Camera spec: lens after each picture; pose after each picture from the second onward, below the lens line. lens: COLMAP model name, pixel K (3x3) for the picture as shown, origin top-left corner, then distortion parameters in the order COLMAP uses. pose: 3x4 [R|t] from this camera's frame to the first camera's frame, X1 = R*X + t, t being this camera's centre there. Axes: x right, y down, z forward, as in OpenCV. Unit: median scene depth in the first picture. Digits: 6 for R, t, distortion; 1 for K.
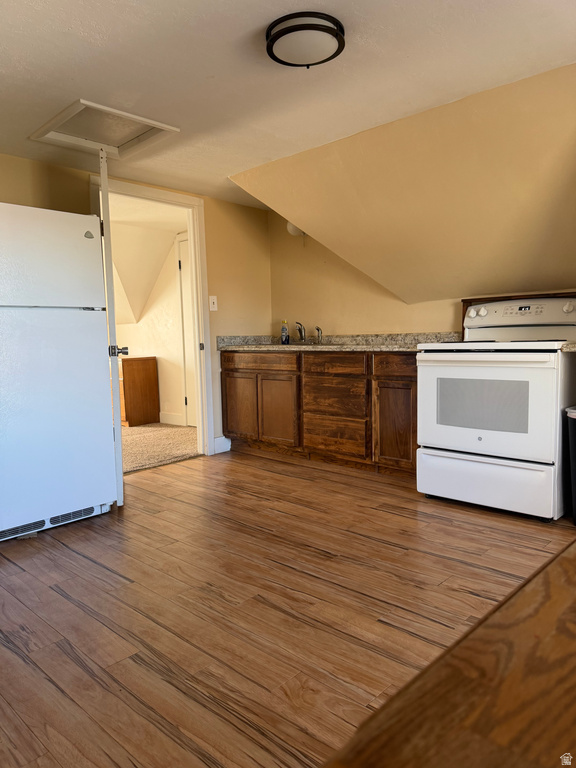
lens RADIAL K [[549.2, 0, 282.3], [0, 549.2, 381.2], [0, 0, 1]] dist [0.033078, -0.030795]
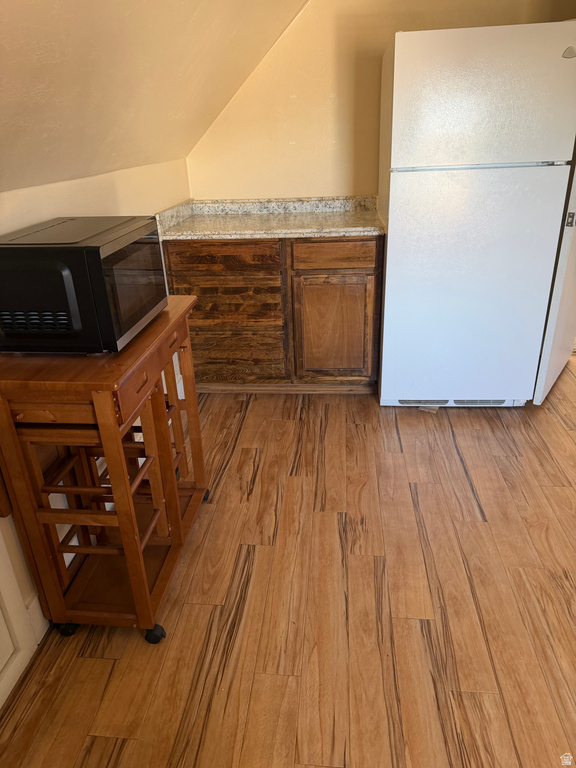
lens RADIAL K [[549.2, 0, 282.9], [0, 549.2, 391.1], [0, 0, 1]] dist [0.033078, -0.030795]
pose [[0.622868, 0.347221, -0.701052, 0.097682], [-0.046430, 0.910938, 0.409923, -0.219951], [0.780948, -0.222777, 0.583515, 0.319132]]
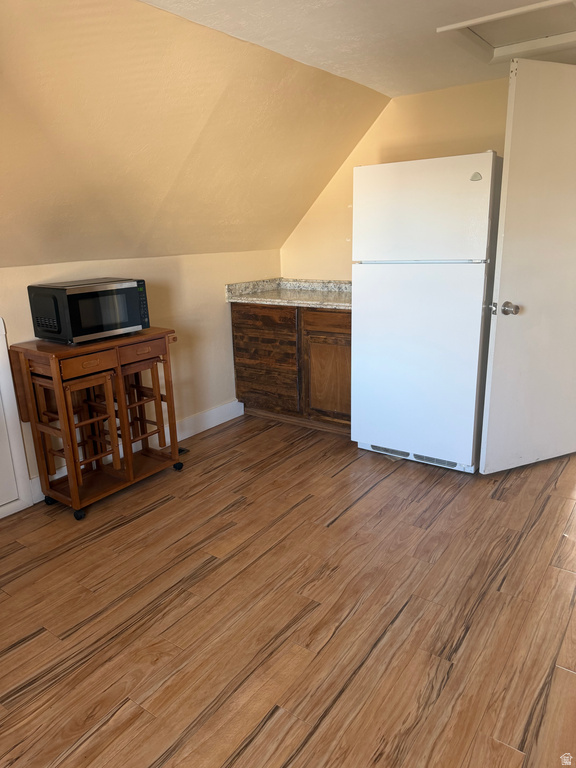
lens RADIAL K [[549.2, 0, 291.0], [0, 549.2, 384.6], [0, 0, 1]] dist [0.033078, -0.030795]
pose [[0.144126, 0.296294, -0.944160, 0.847081], [-0.054670, 0.955048, 0.291365, -0.295203], [0.988048, 0.009624, 0.153846, 0.897803]]
